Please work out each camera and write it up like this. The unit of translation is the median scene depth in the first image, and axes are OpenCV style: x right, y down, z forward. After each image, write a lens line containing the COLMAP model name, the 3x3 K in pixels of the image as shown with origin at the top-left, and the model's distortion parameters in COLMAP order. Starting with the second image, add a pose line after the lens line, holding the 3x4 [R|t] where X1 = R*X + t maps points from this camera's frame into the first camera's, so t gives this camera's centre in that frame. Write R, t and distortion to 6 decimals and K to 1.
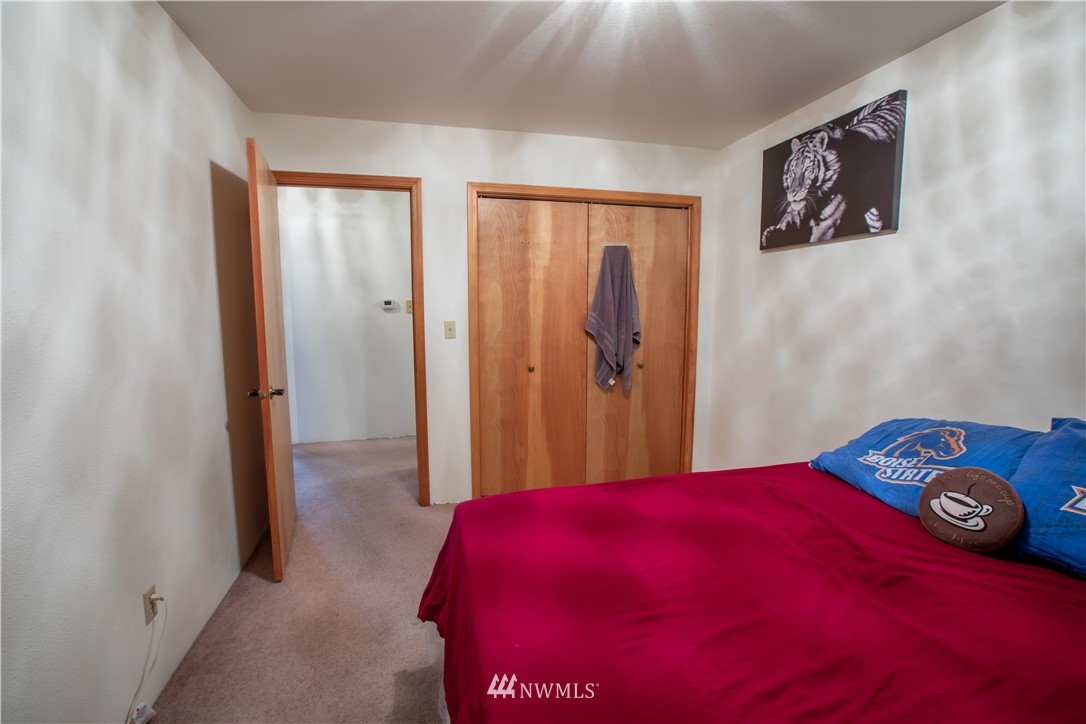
lens RADIAL K [[499.4, 0, 540.5], [0, 499.4, 364.1], [0, 0, 1]] dist [-0.056800, 0.022671]
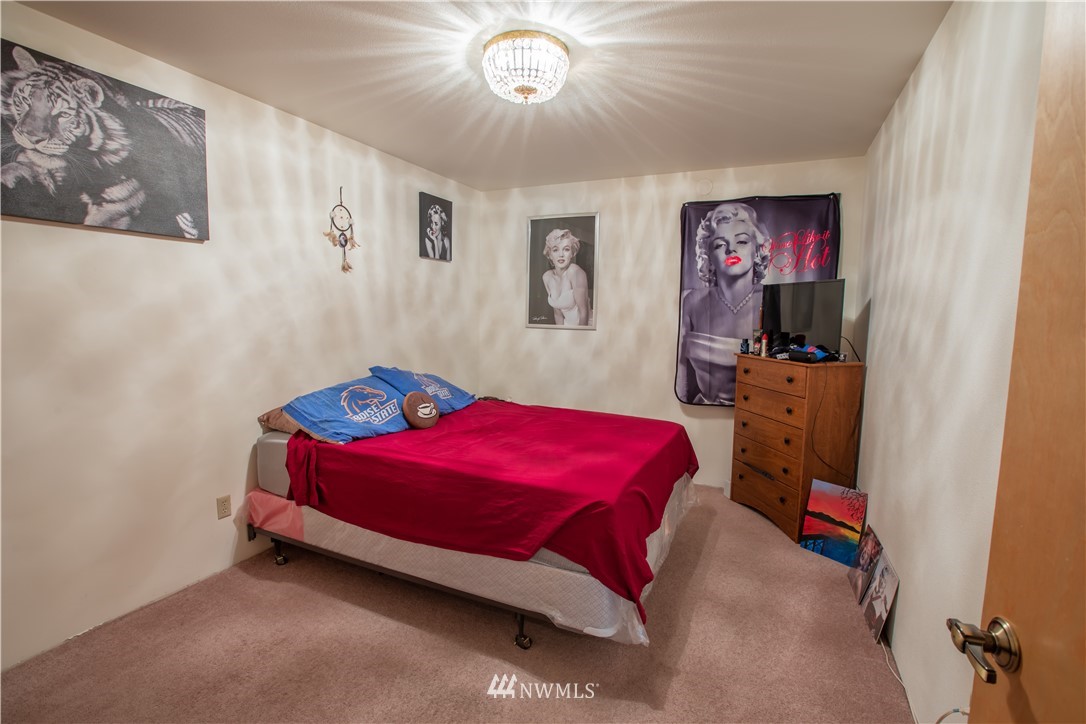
lens RADIAL K [[499.4, 0, 540.5], [0, 499.4, 364.1], [0, 0, 1]] dist [-0.056800, 0.022671]
pose [[-0.772000, -0.073885, 0.631314, -0.462474], [0.060372, 0.980208, 0.188542, -0.147815], [-0.632749, 0.183668, -0.752259, 1.215889]]
